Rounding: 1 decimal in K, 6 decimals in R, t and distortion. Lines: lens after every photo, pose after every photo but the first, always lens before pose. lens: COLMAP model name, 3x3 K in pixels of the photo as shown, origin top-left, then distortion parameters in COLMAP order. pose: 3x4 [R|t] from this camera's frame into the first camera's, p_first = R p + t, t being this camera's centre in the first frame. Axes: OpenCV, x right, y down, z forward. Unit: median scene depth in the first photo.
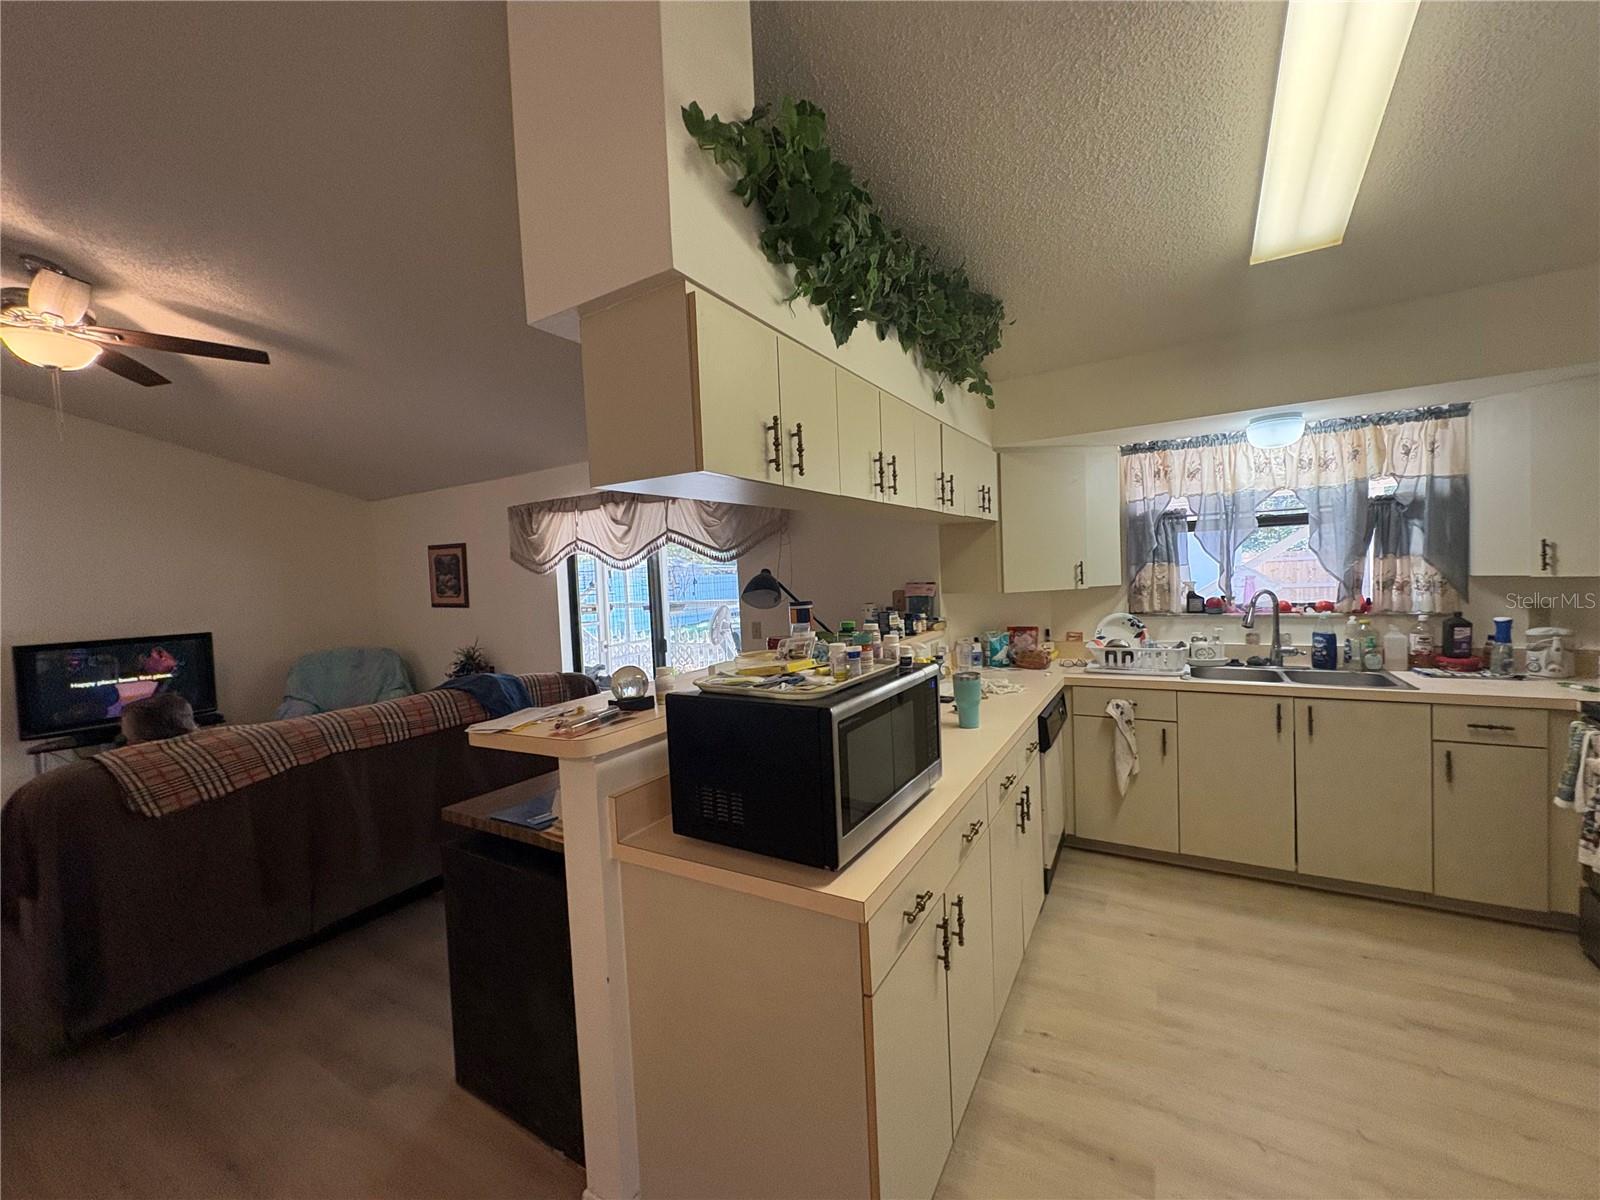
lens RADIAL K [[637.3, 0, 800.0], [0, 637.3, 600.0], [0, 0, 1]] dist [-0.001385, 0.000257]
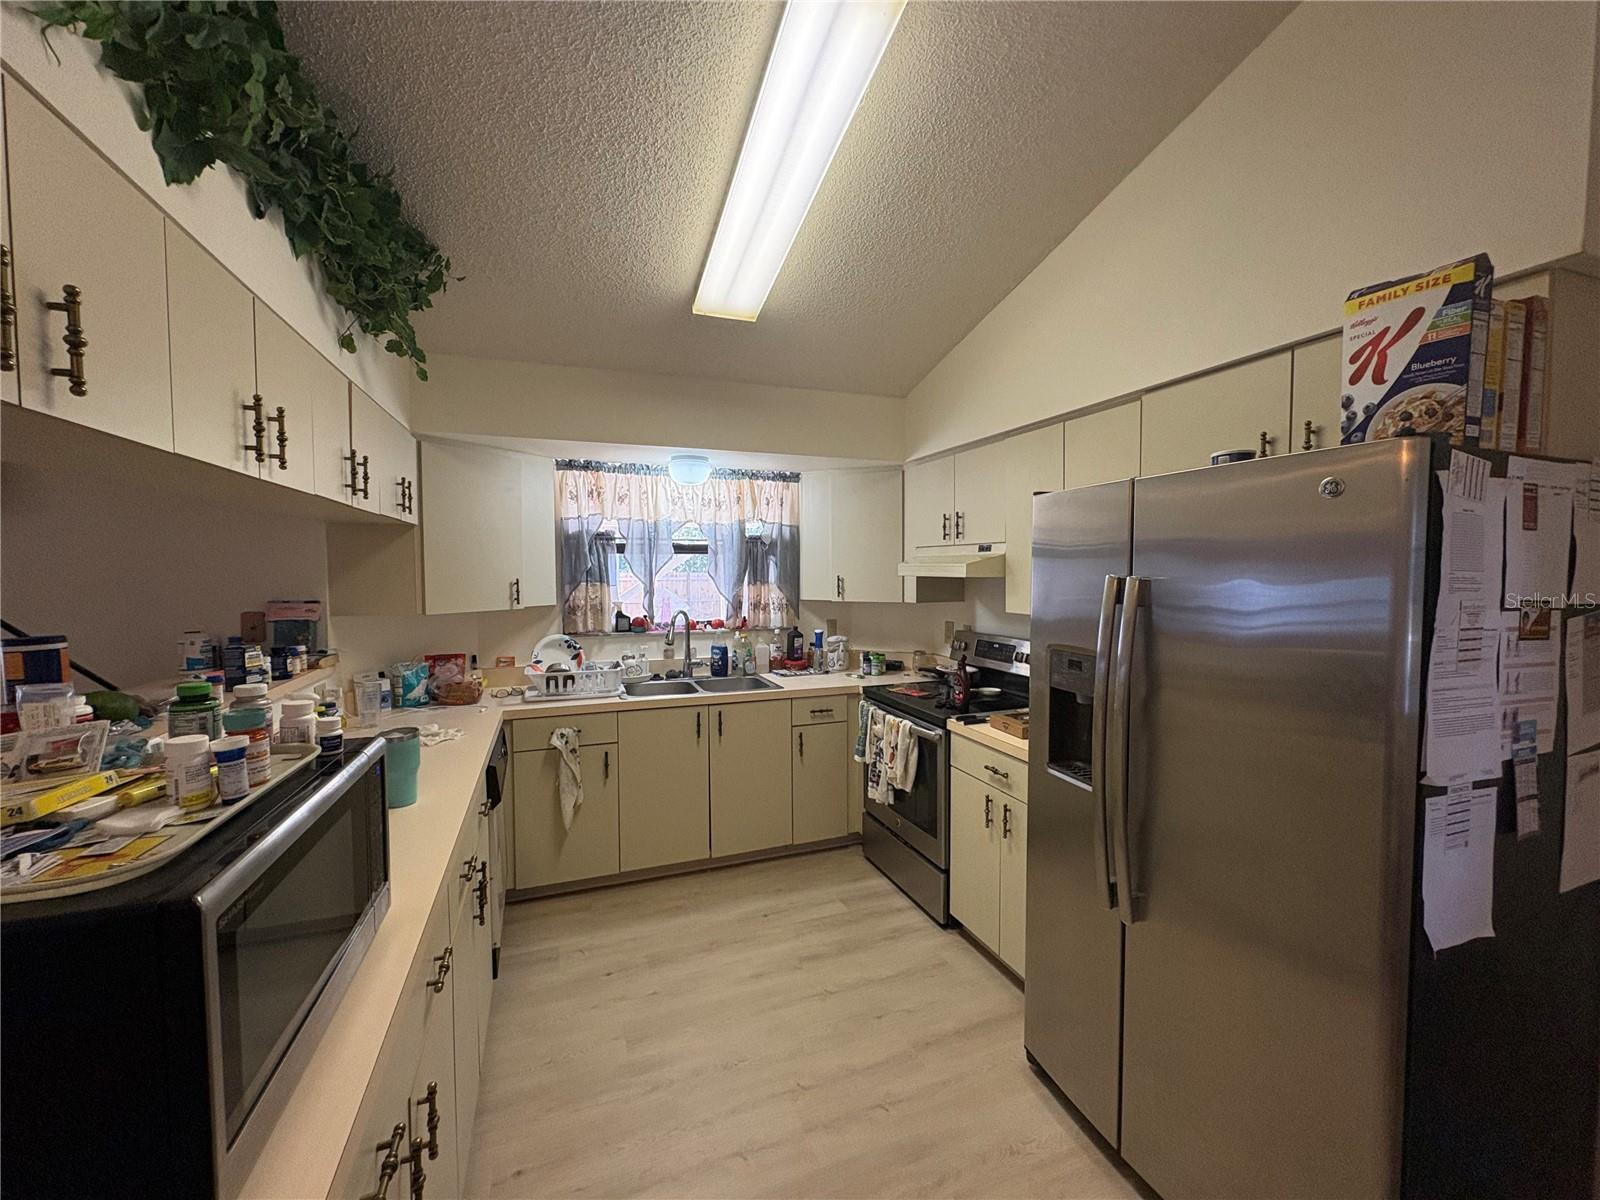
lens RADIAL K [[637.3, 0, 800.0], [0, 637.3, 600.0], [0, 0, 1]] dist [-0.001385, 0.000257]
pose [[0.622155, 0.007449, 0.782858, -0.017622], [0.008107, 0.999840, -0.015957, -0.014879], [-0.782852, 0.016275, 0.621995, 0.144764]]
